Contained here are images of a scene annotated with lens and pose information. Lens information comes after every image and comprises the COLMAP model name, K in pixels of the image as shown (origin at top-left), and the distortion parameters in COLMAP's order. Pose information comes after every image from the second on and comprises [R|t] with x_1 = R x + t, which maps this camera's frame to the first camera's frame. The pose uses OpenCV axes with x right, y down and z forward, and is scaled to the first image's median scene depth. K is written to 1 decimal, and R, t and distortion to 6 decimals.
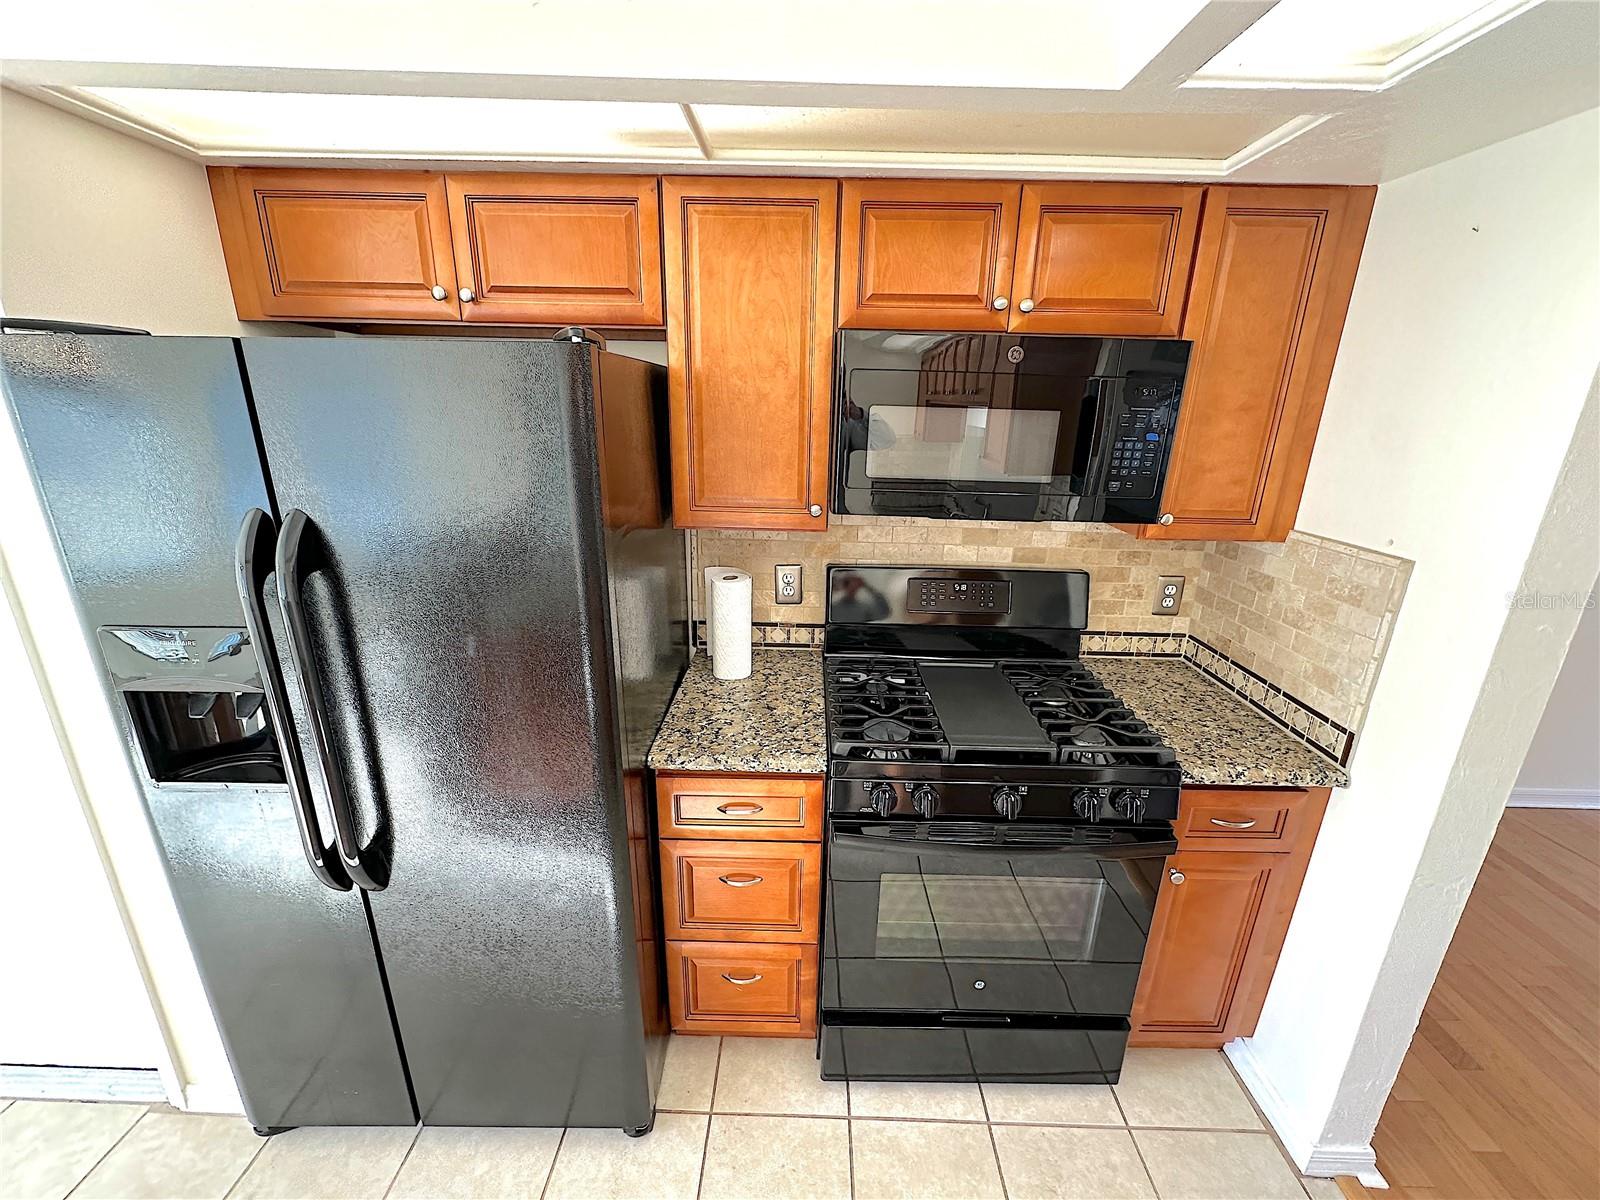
lens RADIAL K [[637.2, 0, 800.0], [0, 637.2, 600.0], [0, 0, 1]] dist [-0.001685, -0.000193]
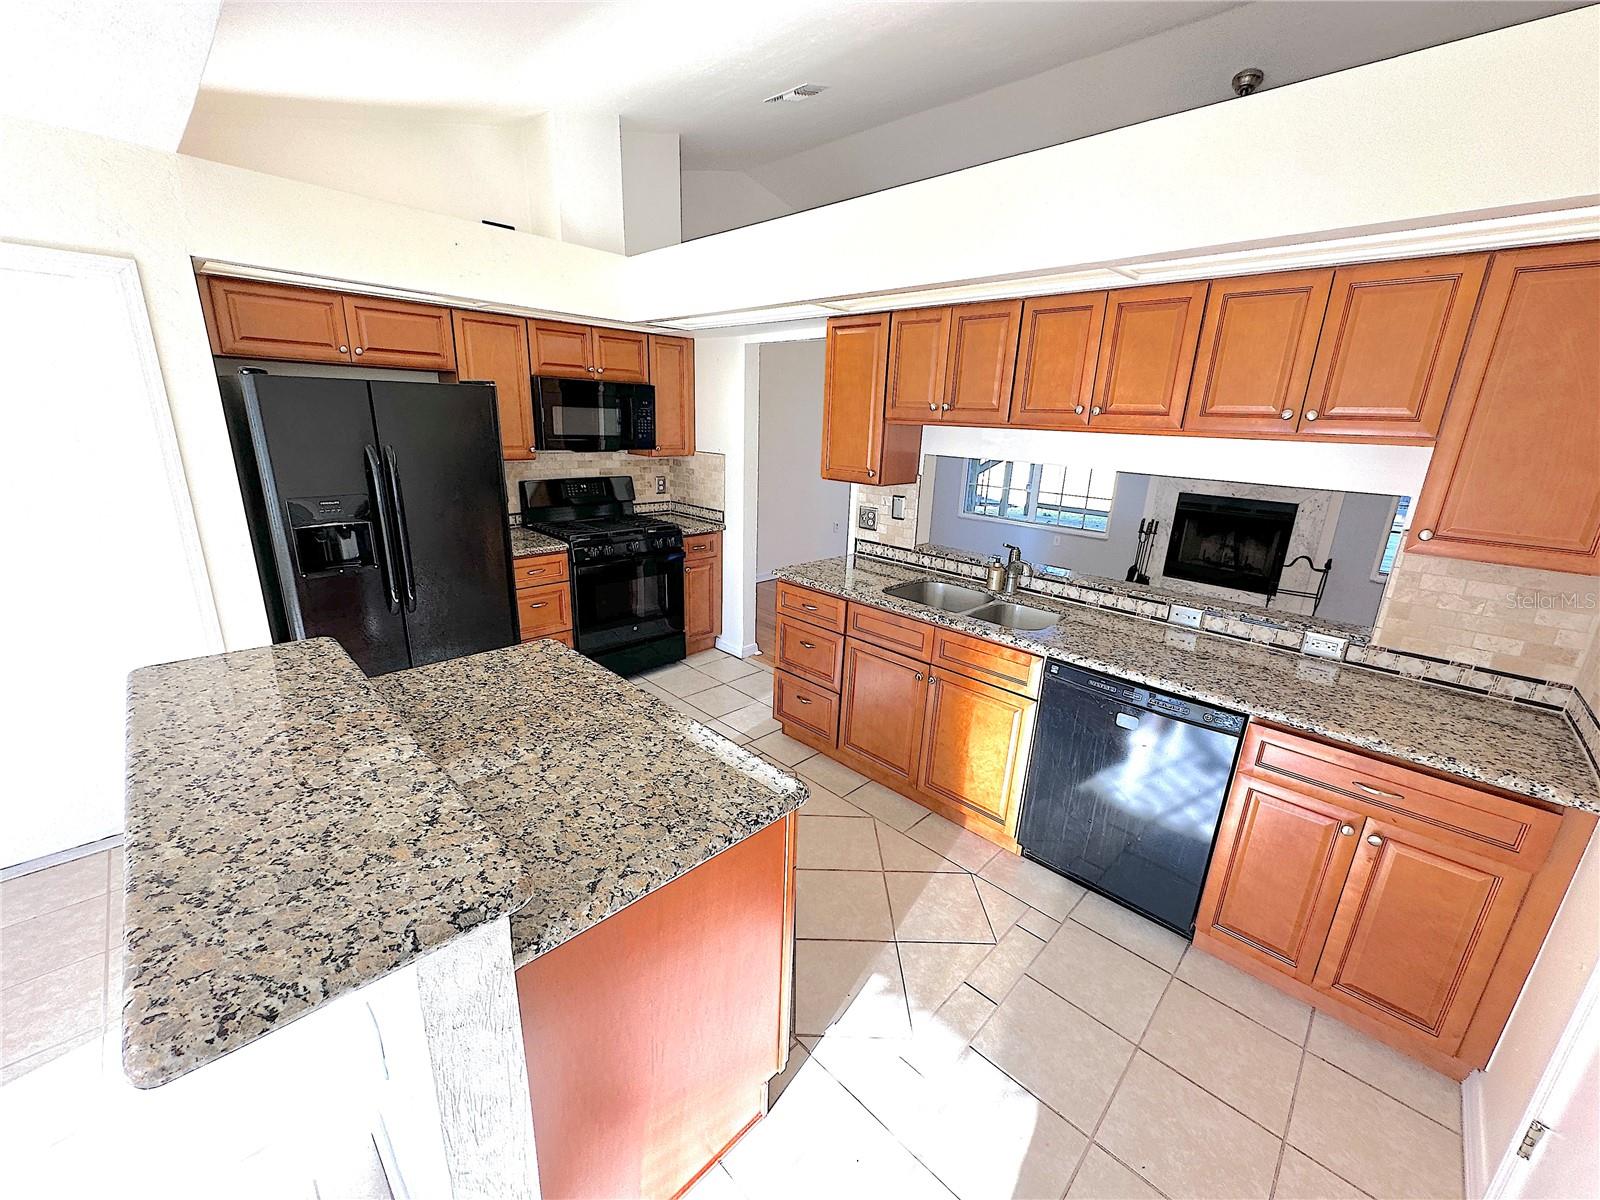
lens RADIAL K [[637.2, 0, 800.0], [0, 637.2, 600.0], [0, 0, 1]] dist [-0.001685, -0.000193]
pose [[0.689536, -0.198568, 0.696499, -1.054401], [0.192430, 0.977345, 0.088131, 0.391374], [-0.698220, 0.073258, 0.712125, -1.351288]]
